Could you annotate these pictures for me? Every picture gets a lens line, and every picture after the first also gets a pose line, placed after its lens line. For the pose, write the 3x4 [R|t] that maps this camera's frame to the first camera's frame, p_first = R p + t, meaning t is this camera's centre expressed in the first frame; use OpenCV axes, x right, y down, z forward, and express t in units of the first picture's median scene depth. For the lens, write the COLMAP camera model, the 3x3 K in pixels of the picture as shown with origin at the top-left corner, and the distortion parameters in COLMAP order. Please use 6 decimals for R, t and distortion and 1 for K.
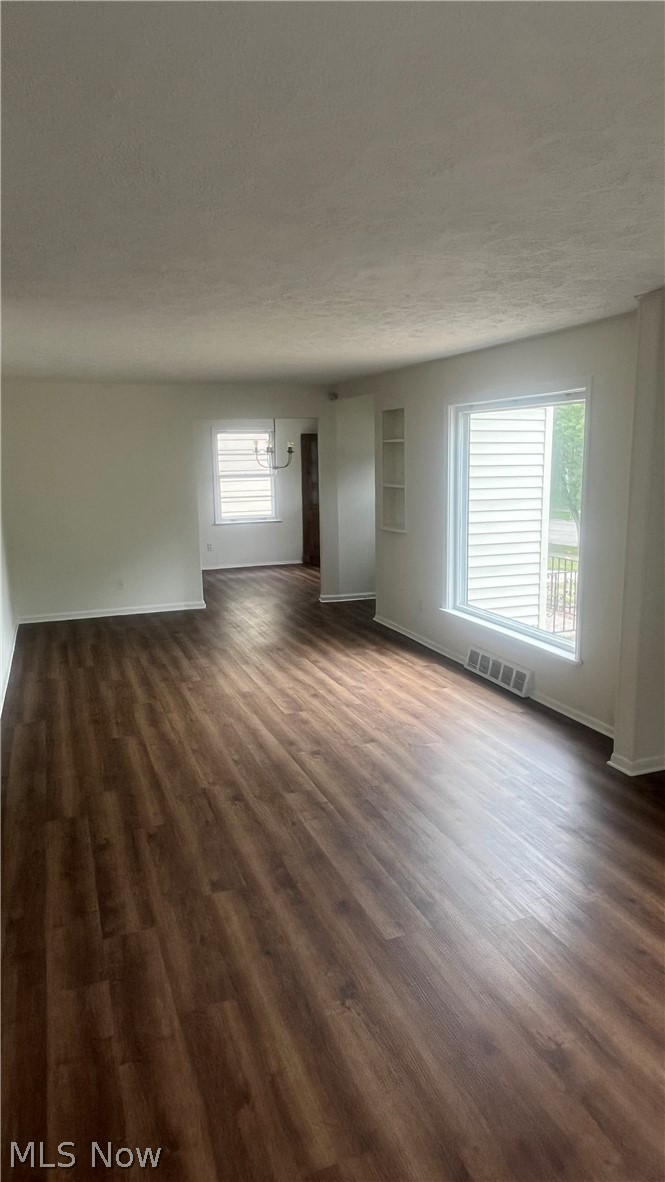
lens RADIAL K [[736.1, 0, 335.1], [0, 736.1, 597.5], [0, 0, 1]] dist [-0.021541, 0.001460]
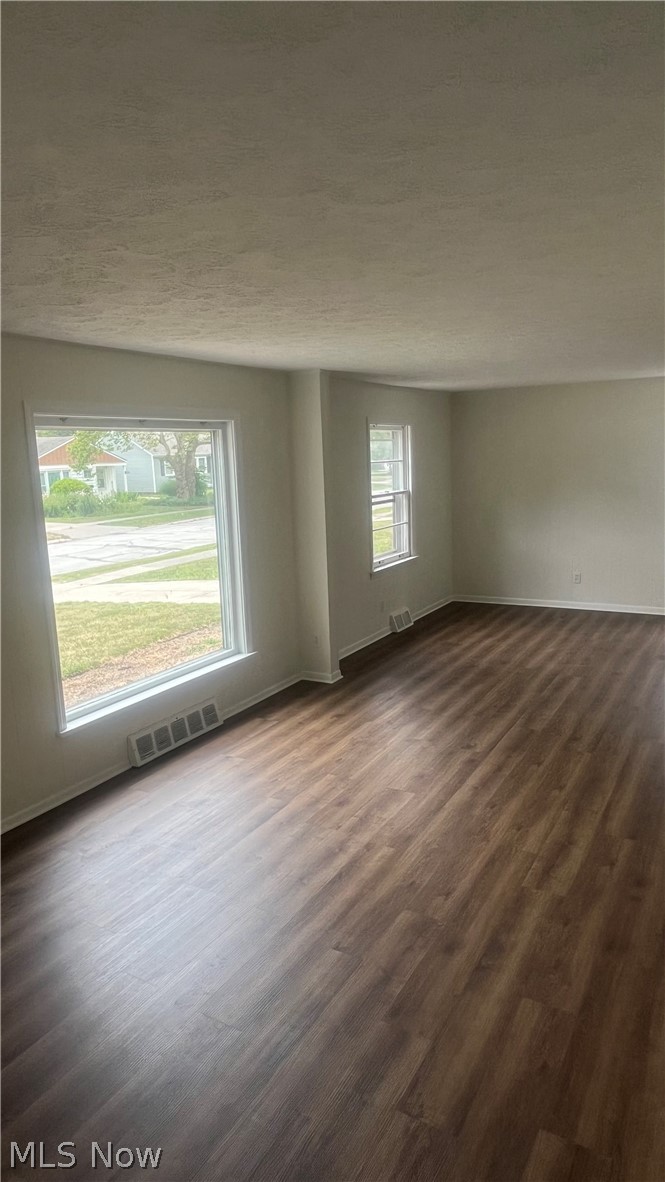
lens RADIAL K [[736.1, 0, 338.1], [0, 736.1, 584.7], [0, 0, 1]] dist [-0.021541, 0.001460]
pose [[-0.626868, -0.104453, 0.772092, -0.583035], [0.190353, 0.940409, 0.281773, -0.287825], [-0.755515, 0.323605, -0.569629, 1.374892]]
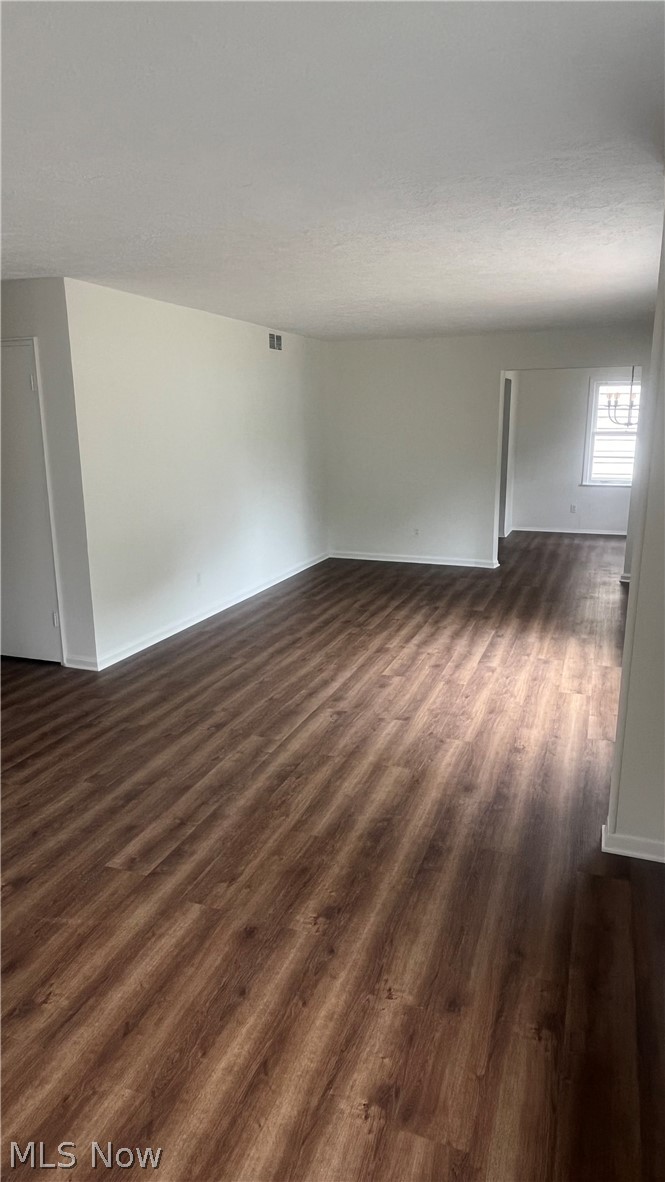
lens RADIAL K [[736.1, 0, 341.3], [0, 736.1, 588.8], [0, 0, 1]] dist [-0.021541, 0.001460]
pose [[0.755225, 0.160620, -0.635481, 0.472249], [-0.130145, 0.986954, 0.094788, -0.038815], [0.642415, 0.011119, 0.766276, 0.198420]]
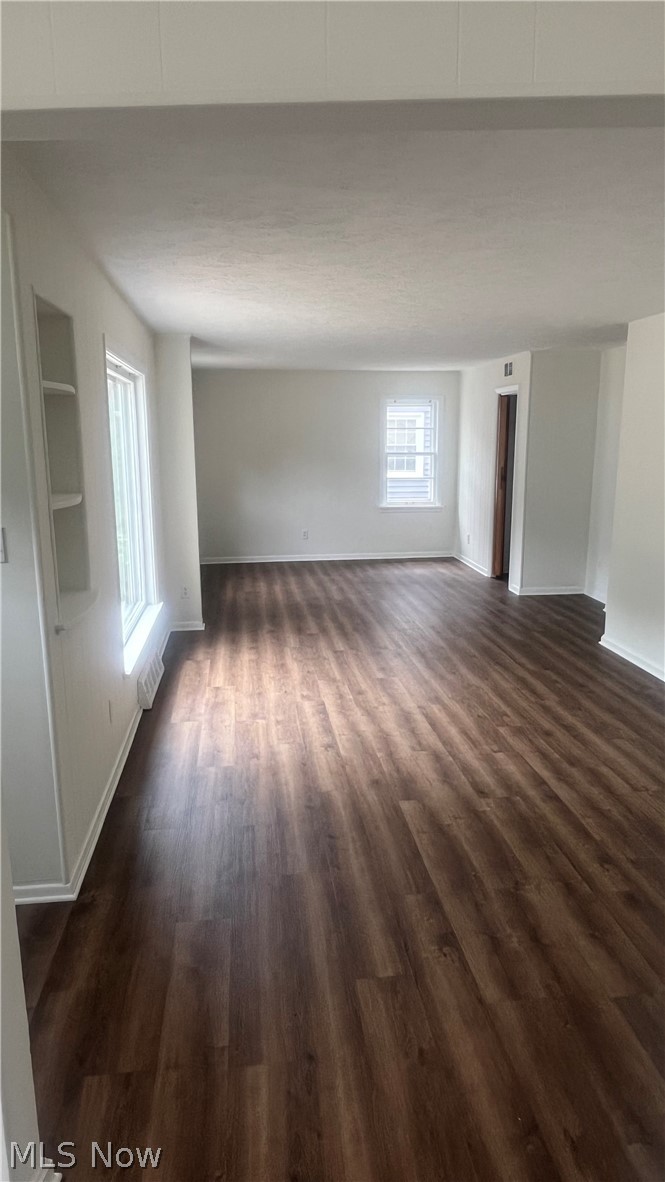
lens RADIAL K [[736.1, 0, 335.9], [0, 736.1, 589.1], [0, 0, 1]] dist [-0.021541, 0.001460]
pose [[-0.971130, -0.033543, 0.236179, -0.213051], [0.059899, 0.924056, 0.377534, -0.337366], [-0.230907, 0.380782, -0.895370, 1.804407]]
